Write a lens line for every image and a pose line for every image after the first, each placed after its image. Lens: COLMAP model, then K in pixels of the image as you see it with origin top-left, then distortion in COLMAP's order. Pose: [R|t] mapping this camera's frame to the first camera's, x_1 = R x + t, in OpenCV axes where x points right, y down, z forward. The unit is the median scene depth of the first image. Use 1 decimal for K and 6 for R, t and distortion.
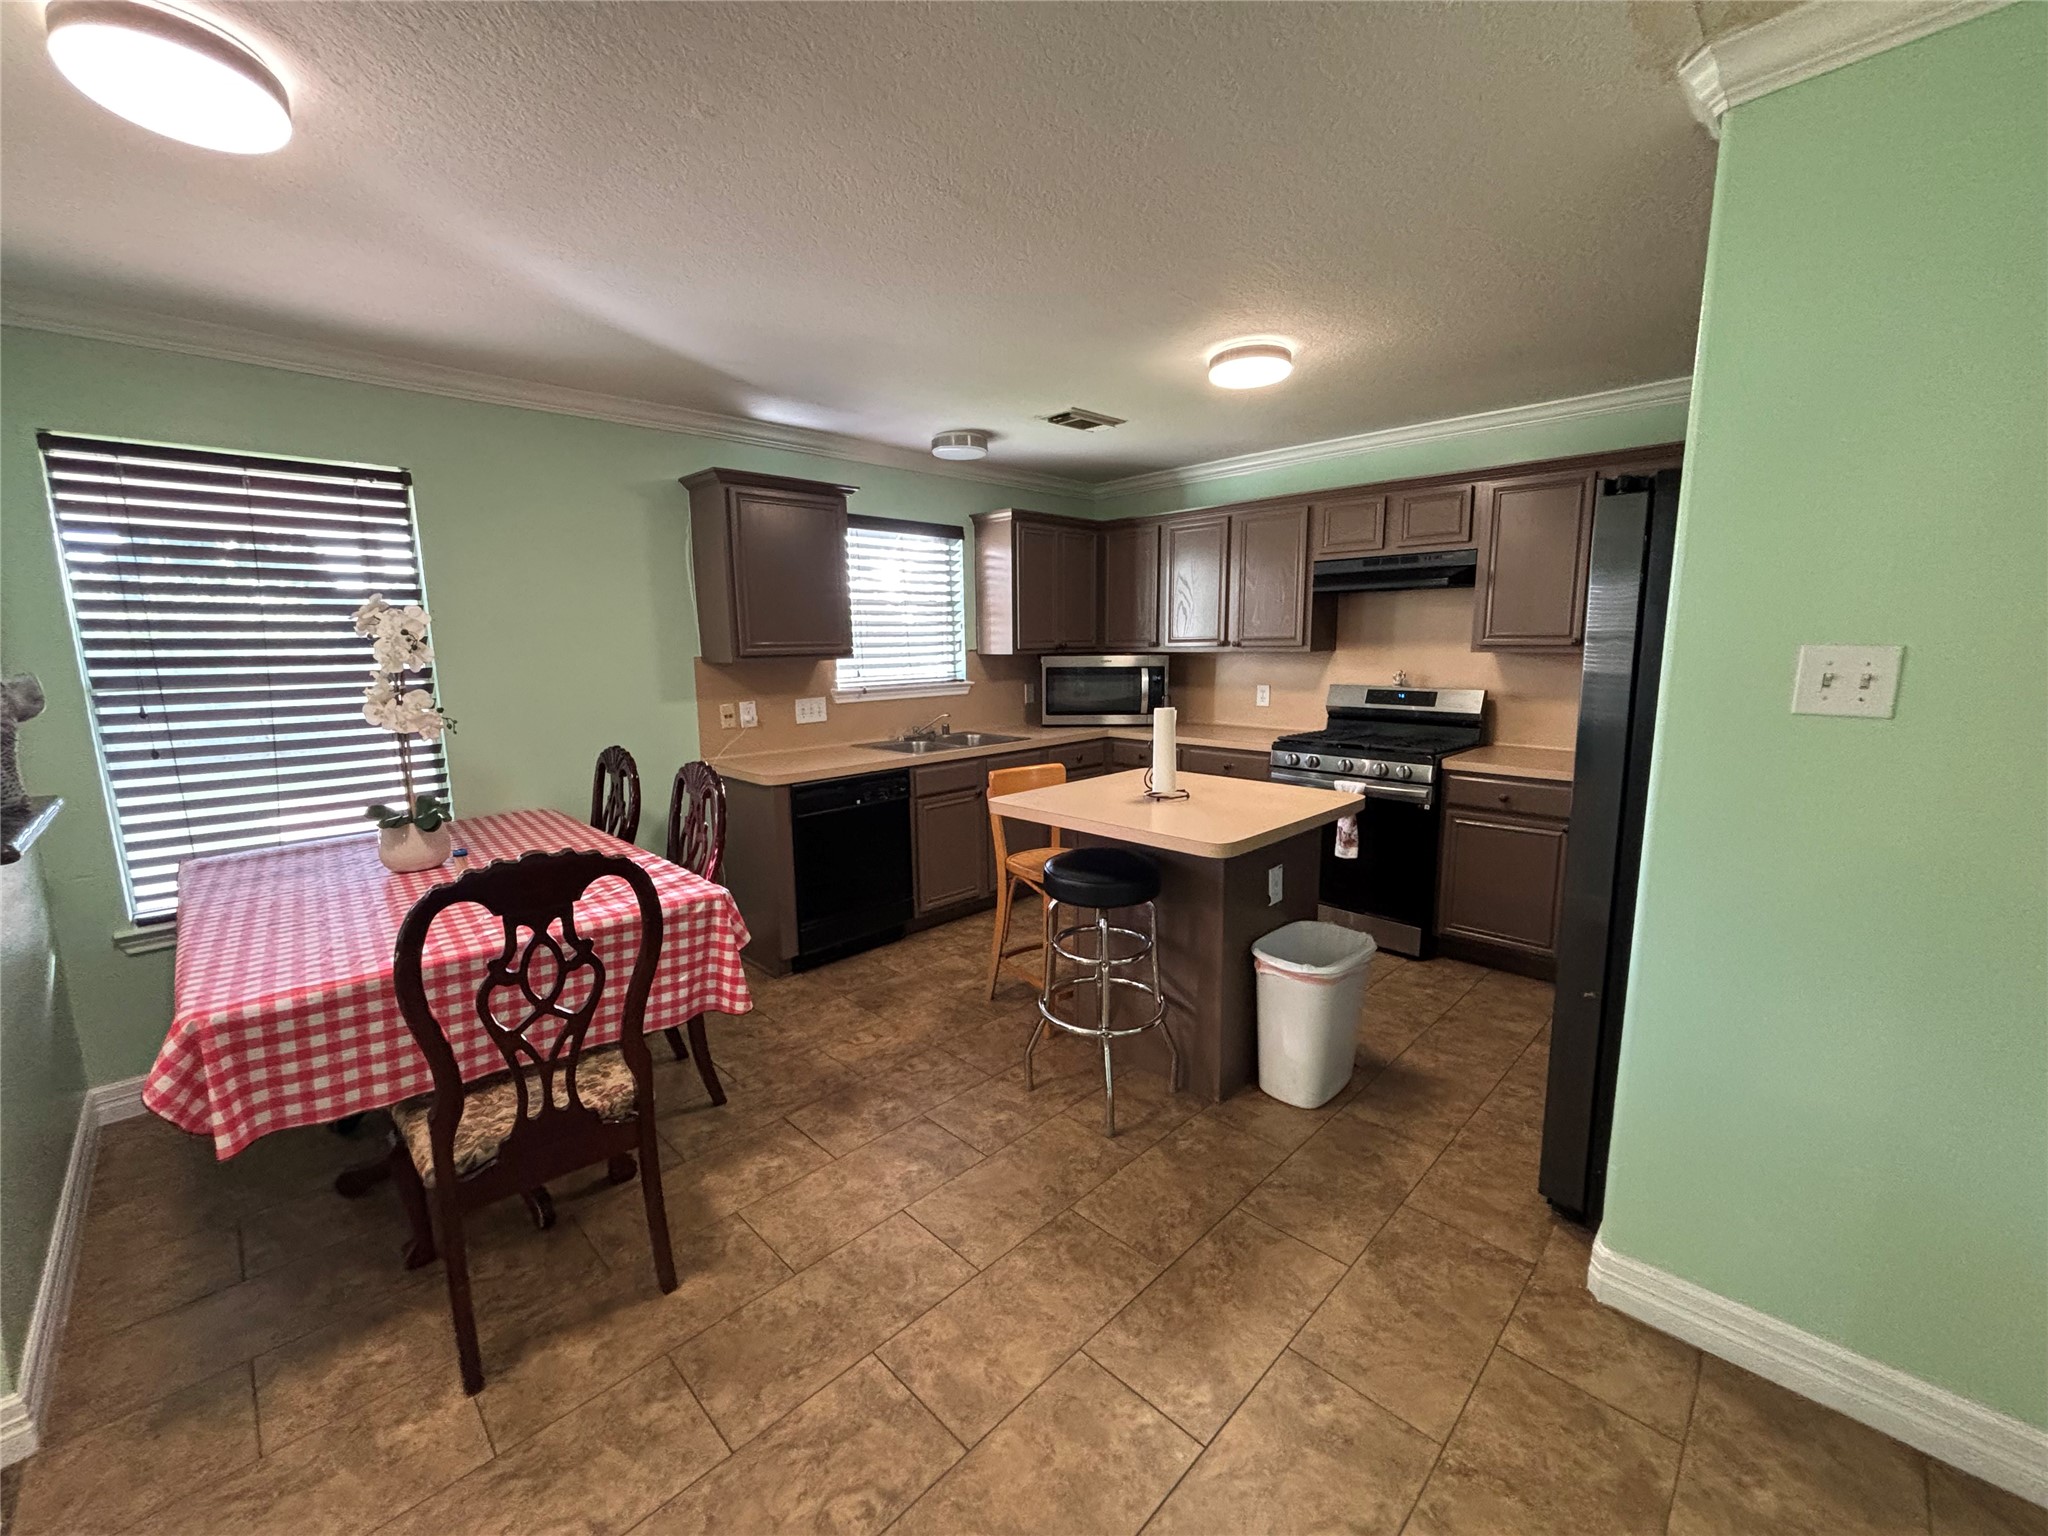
lens RADIAL K [[828.5, 0, 1024.0], [0, 828.5, 768.0], [0, 0, 1]] dist [-0.001163, 0.000067]
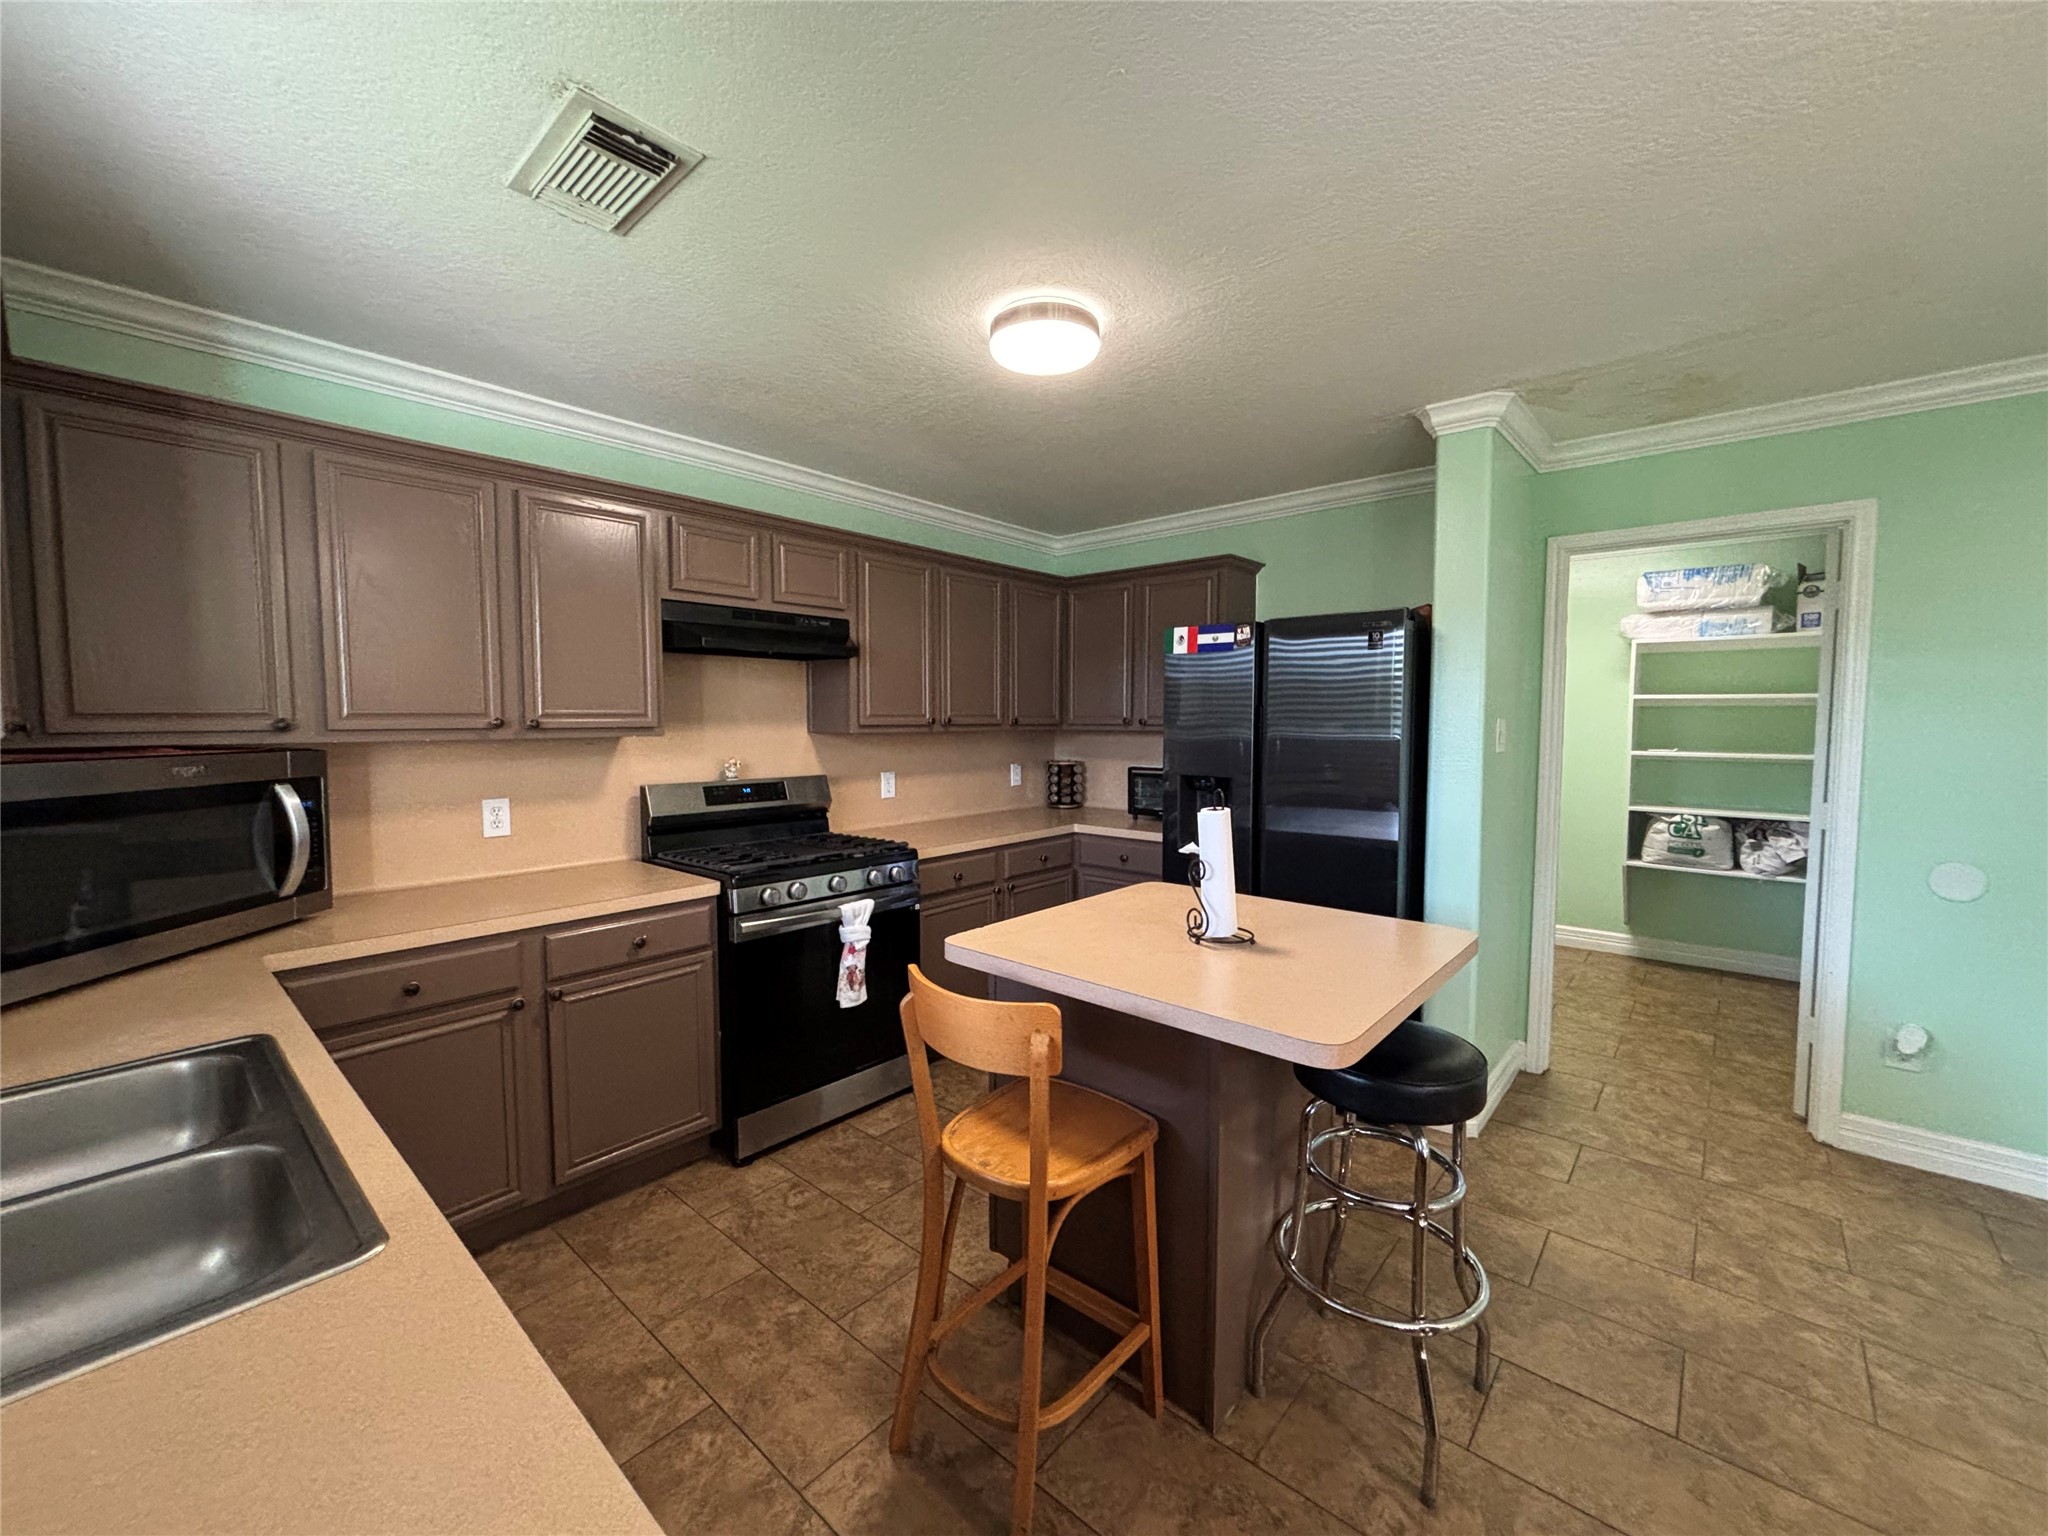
lens RADIAL K [[817.4, 0, 1024.0], [0, 817.4, 768.0], [0, 0, 1]] dist [-0.001477, -0.000325]
pose [[-0.075159, -0.046234, 0.996099, -0.340384], [0.157028, 0.985912, 0.057610, -0.118921], [-0.984730, 0.160745, -0.066840, 0.848972]]
